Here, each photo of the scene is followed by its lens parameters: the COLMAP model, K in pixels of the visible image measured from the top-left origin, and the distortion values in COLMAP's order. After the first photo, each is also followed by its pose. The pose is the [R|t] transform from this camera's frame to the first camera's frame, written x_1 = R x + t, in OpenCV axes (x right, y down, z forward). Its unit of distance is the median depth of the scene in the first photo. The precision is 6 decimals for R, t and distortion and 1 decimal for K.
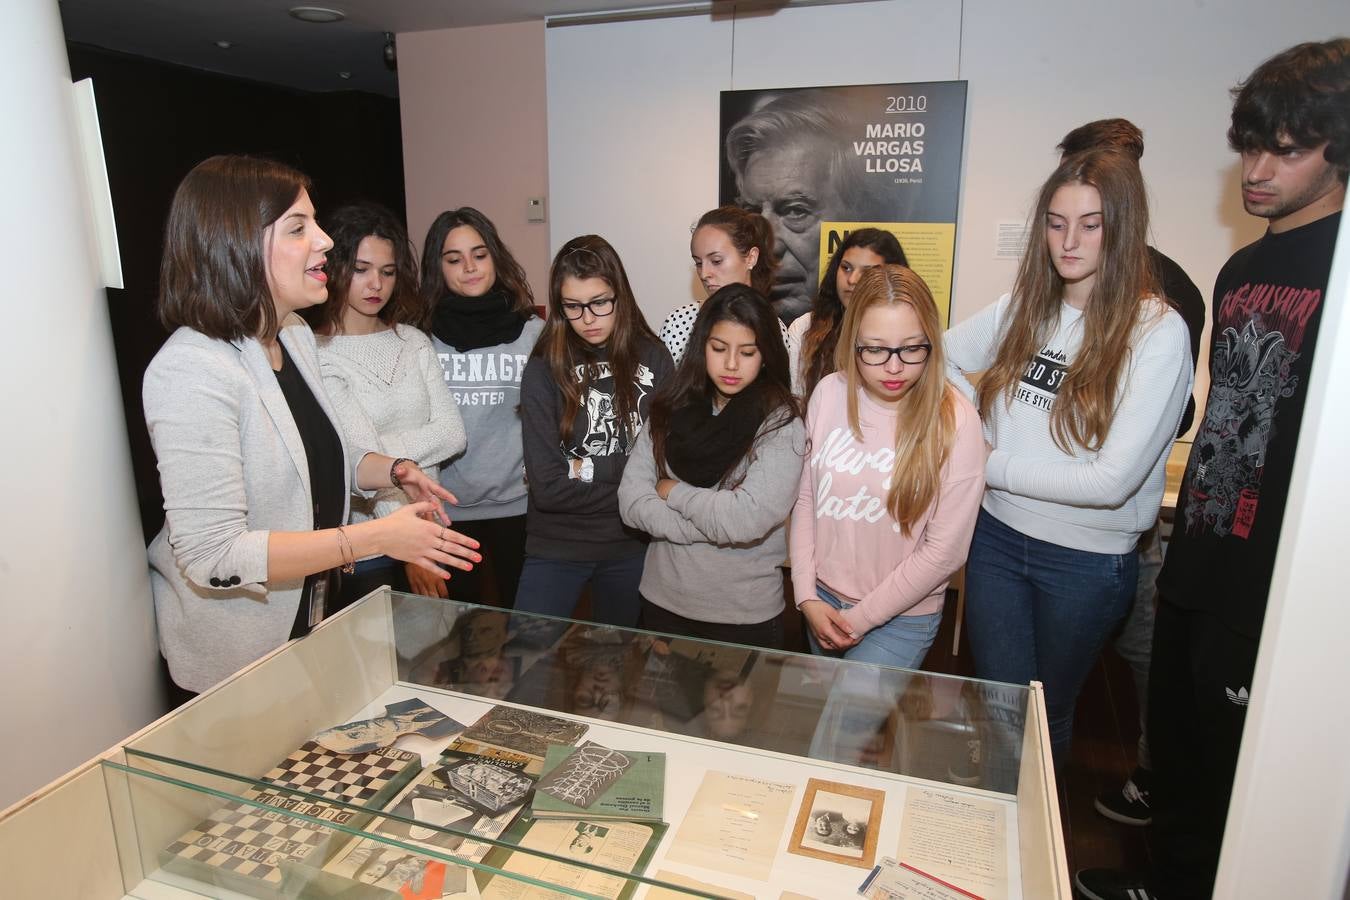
lens RADIAL K [[868.0, 0, 675.0], [0, 868.0, 450.0], [0, 0, 1]] dist [-0.002577, 0.000553]
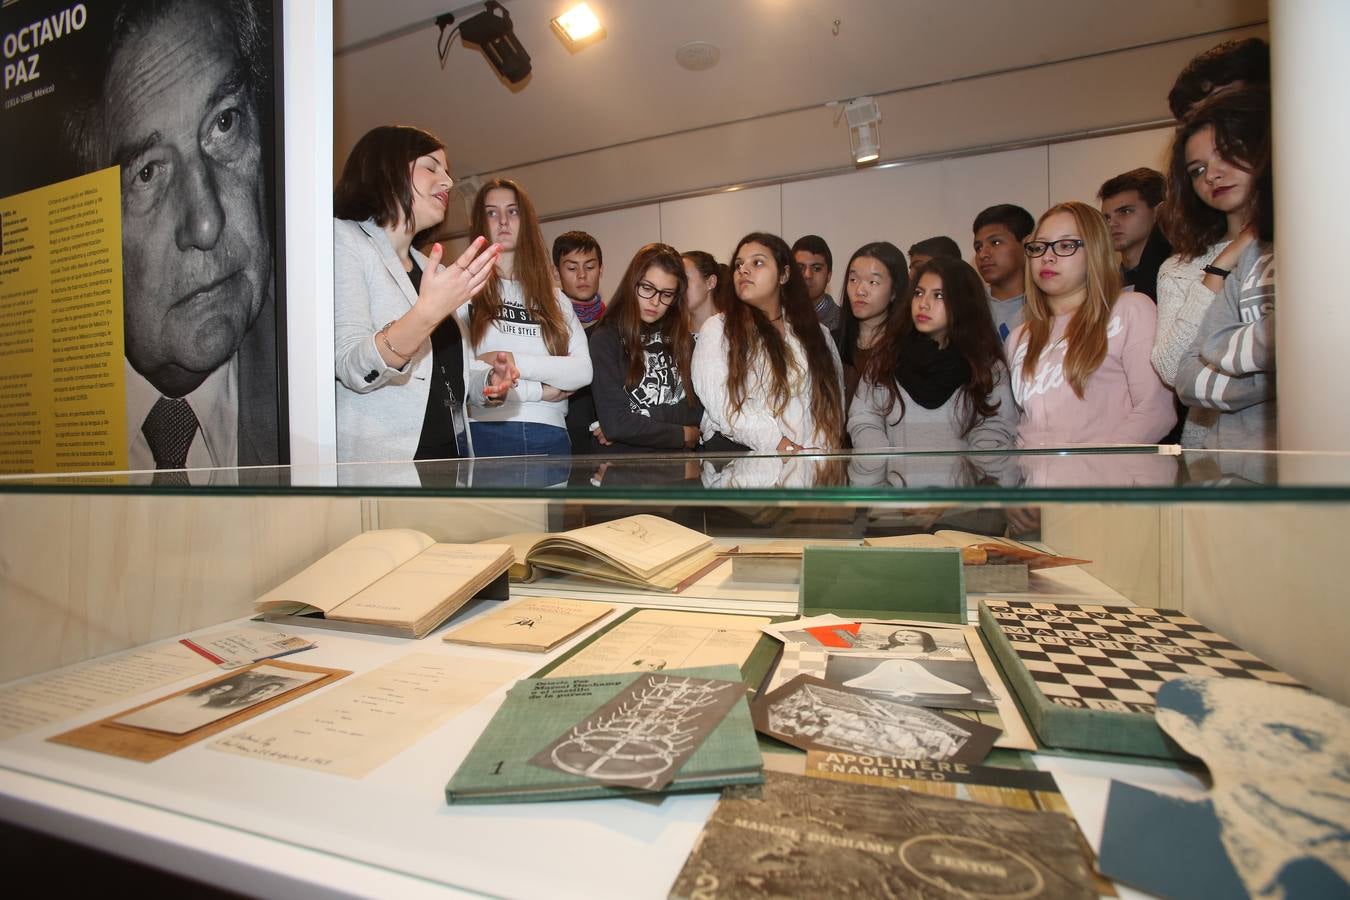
lens RADIAL K [[606.1, 0, 675.0], [0, 606.1, 450.0], [0, 0, 1]] dist [-0.050877, 0.014480]
pose [[-0.999821, 0.017579, -0.007044, -0.107751], [0.015264, 0.968192, 0.249743, 0.147914], [0.011211, 0.249591, -0.968286, 1.196695]]
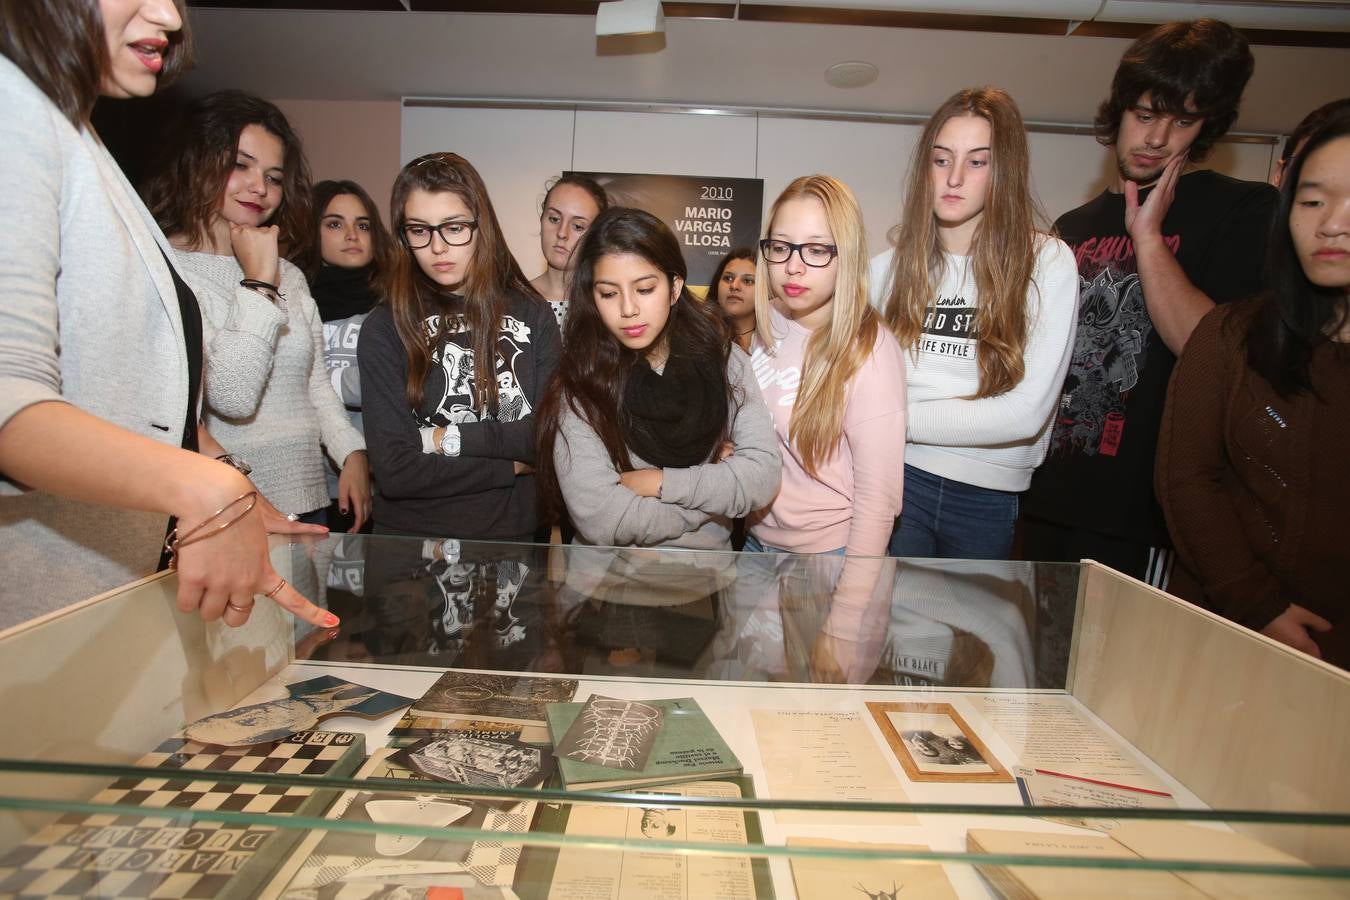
lens RADIAL K [[644.9, 0, 678.5], [0, 644.9, 488.3], [0, 0, 1]] dist [-0.109617, 0.049927]
pose [[0.946029, -0.025754, 0.323057, -0.205449], [0.051414, 0.996140, -0.071147, 0.200203], [-0.319978, 0.083917, 0.943701, 0.438074]]
